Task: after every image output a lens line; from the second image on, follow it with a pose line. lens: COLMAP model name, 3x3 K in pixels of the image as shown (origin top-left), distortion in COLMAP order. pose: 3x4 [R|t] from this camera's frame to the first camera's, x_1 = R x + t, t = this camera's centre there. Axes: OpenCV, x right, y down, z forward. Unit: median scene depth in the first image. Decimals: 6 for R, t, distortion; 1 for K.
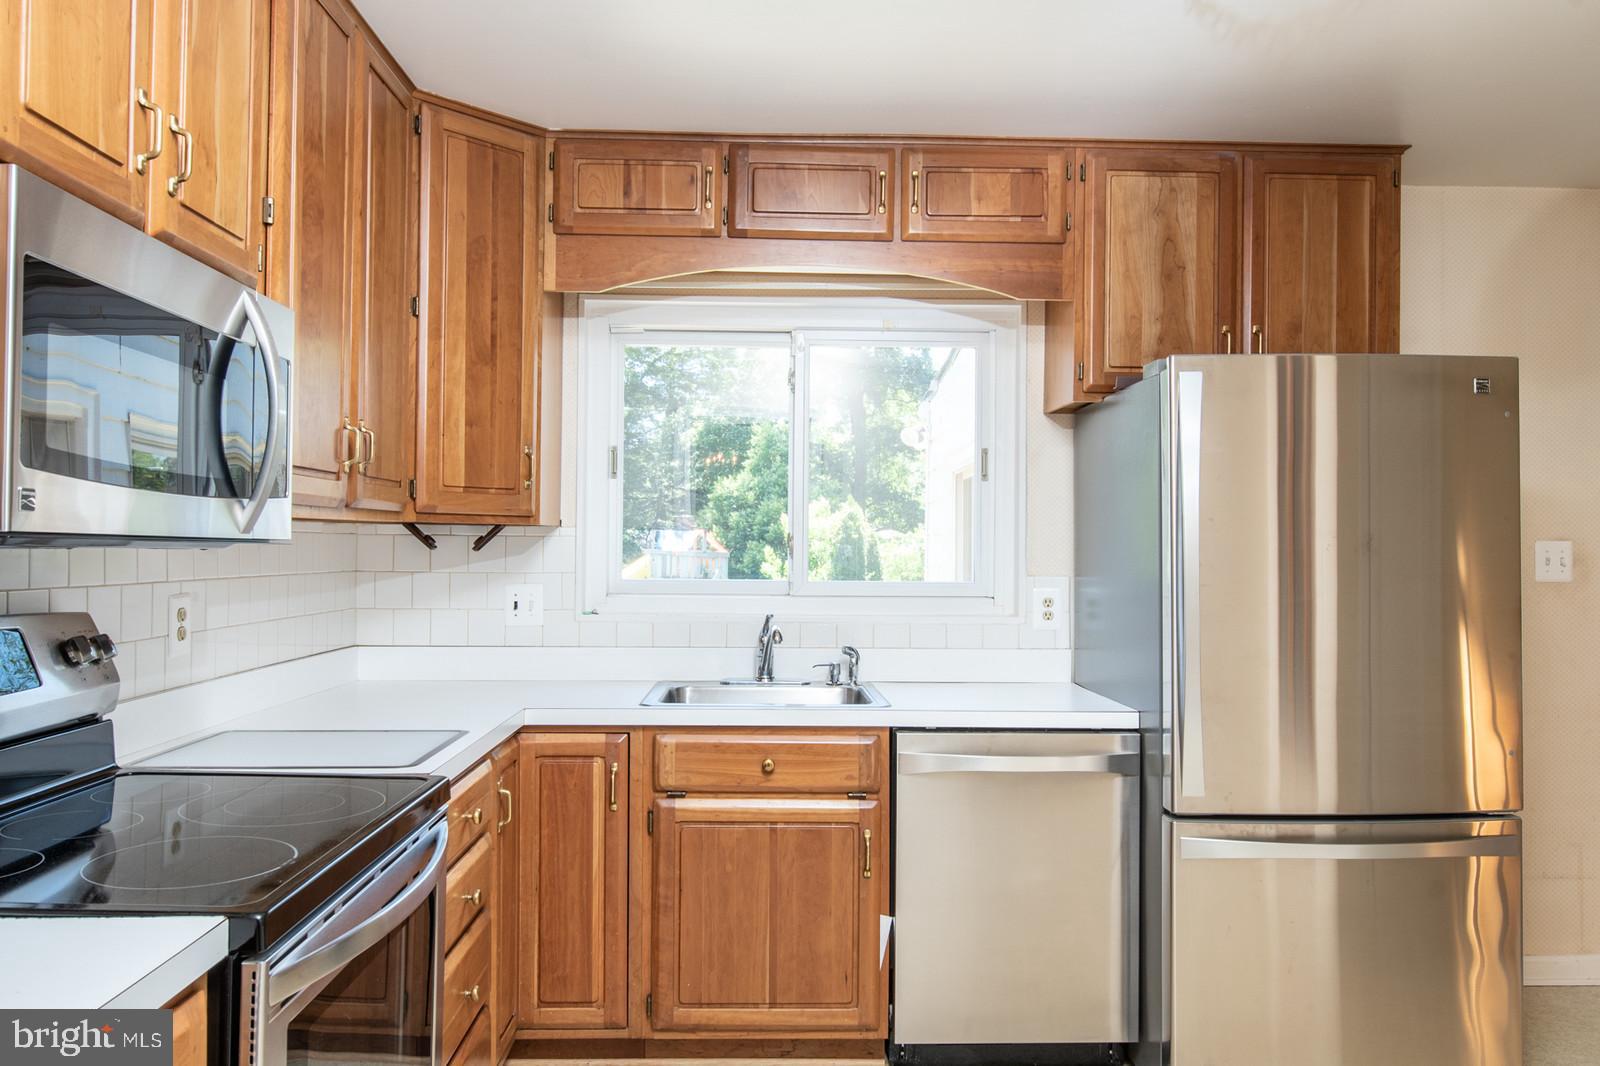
lens RADIAL K [[1159.6, 0, 800.0], [0, 1159.6, 533.0], [0, 0, 1]] dist [0.004880, 0.001008]
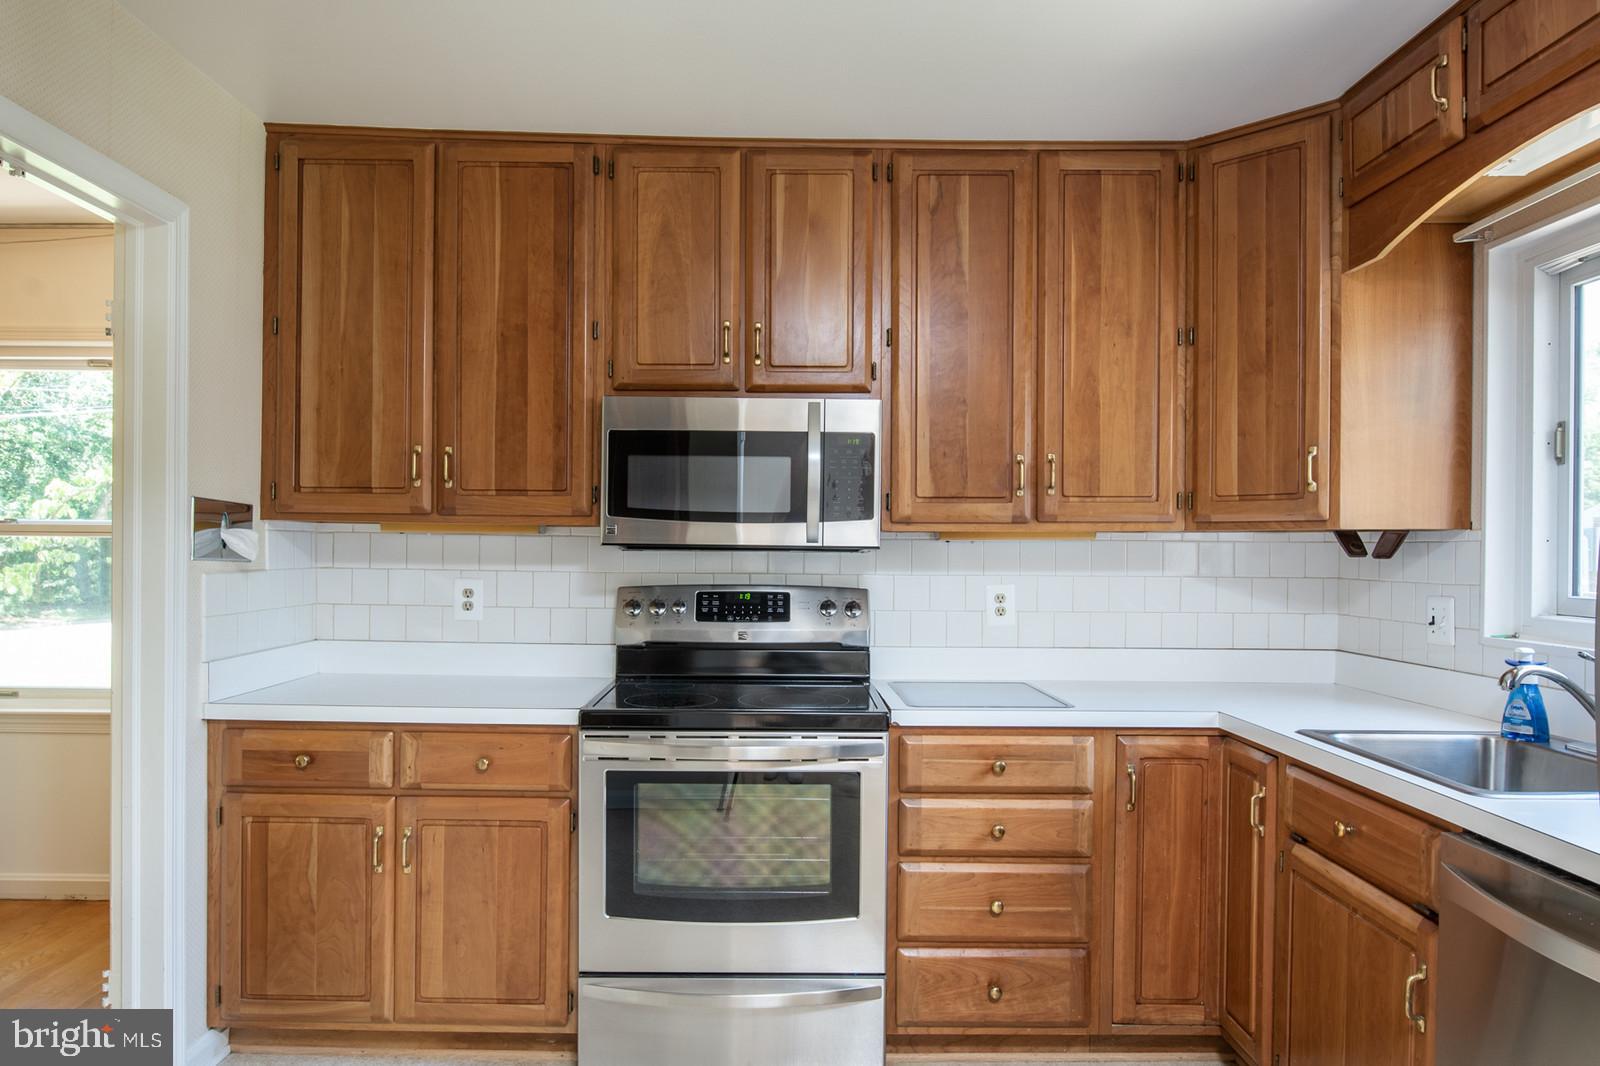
lens RADIAL K [[1076.7, 0, 782.0], [0, 1076.7, 553.7], [0, 0, 1]] dist [0.002801, 0.001431]
pose [[-0.035692, -0.002676, -0.999359, 0.679921], [0.005284, 0.999982, -0.002866, 0.012656], [0.999349, -0.005383, -0.035677, 0.617217]]
